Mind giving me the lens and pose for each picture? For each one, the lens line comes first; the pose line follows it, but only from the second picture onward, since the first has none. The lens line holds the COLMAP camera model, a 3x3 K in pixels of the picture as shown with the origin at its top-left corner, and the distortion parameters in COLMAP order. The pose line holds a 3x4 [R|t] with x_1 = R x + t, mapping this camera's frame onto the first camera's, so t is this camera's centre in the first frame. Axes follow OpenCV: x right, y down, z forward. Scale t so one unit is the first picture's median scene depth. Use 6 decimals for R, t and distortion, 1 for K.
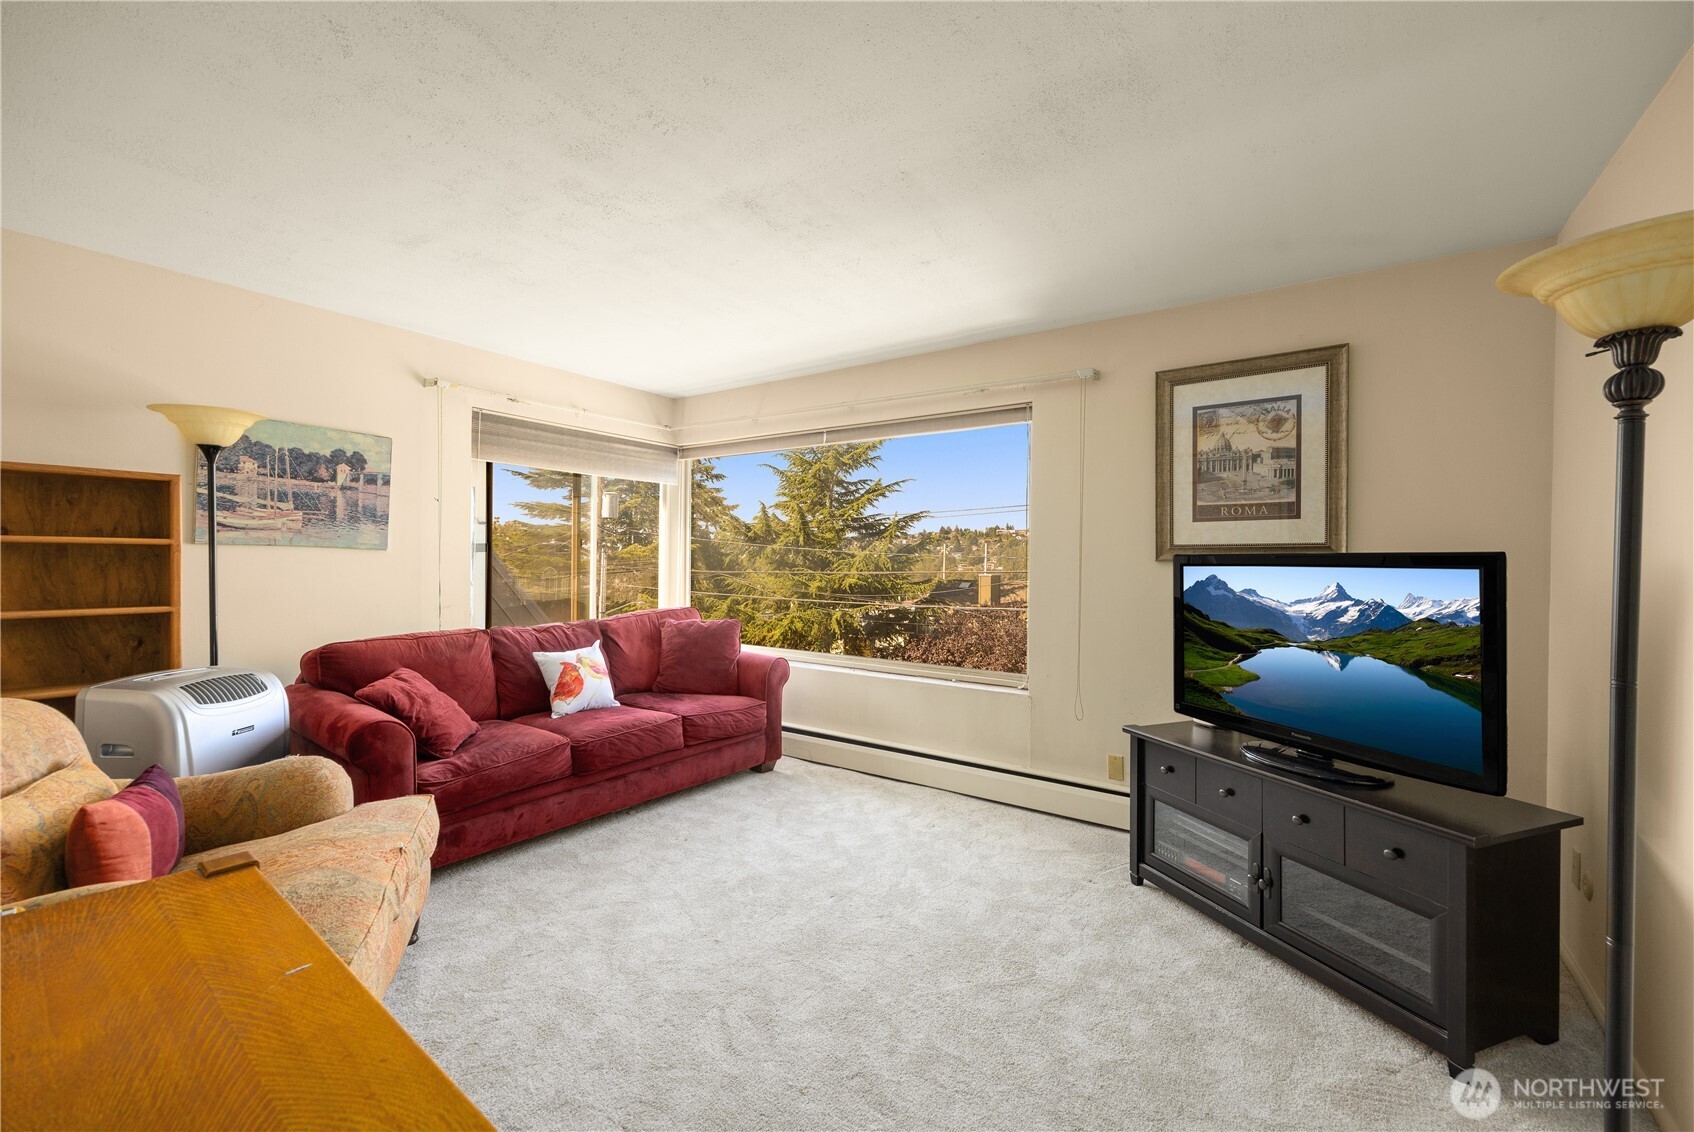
lens RADIAL K [[692.8, 0, 847.0], [0, 692.8, 566.0], [0, 0, 1]] dist [0.000035, 0.000015]
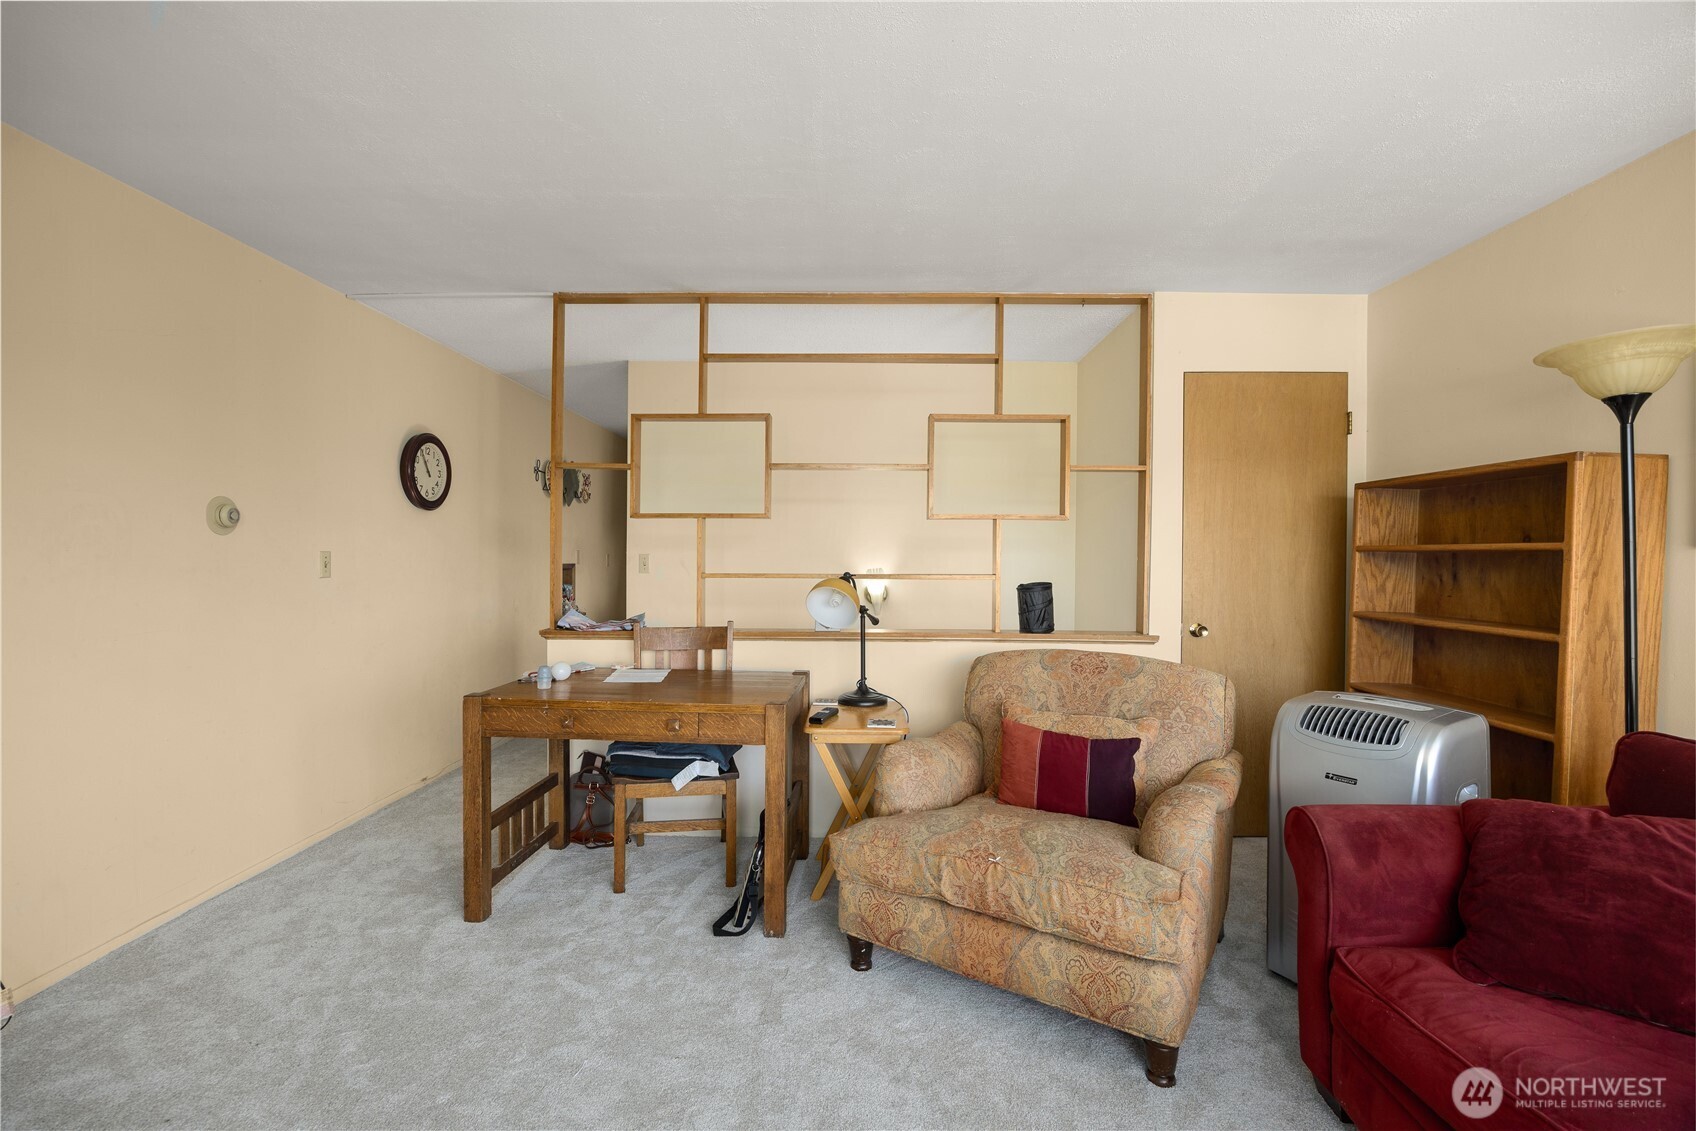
lens RADIAL K [[751.0, 0, 848.0], [0, 751.0, 565.5], [0, 0, 1]] dist [-0.014749, -0.000058]
pose [[-0.818281, -0.007233, -0.574773, 0.084578], [-0.015871, 0.999824, 0.010012, -0.009894], [0.574599, 0.017315, -0.818252, 1.215463]]
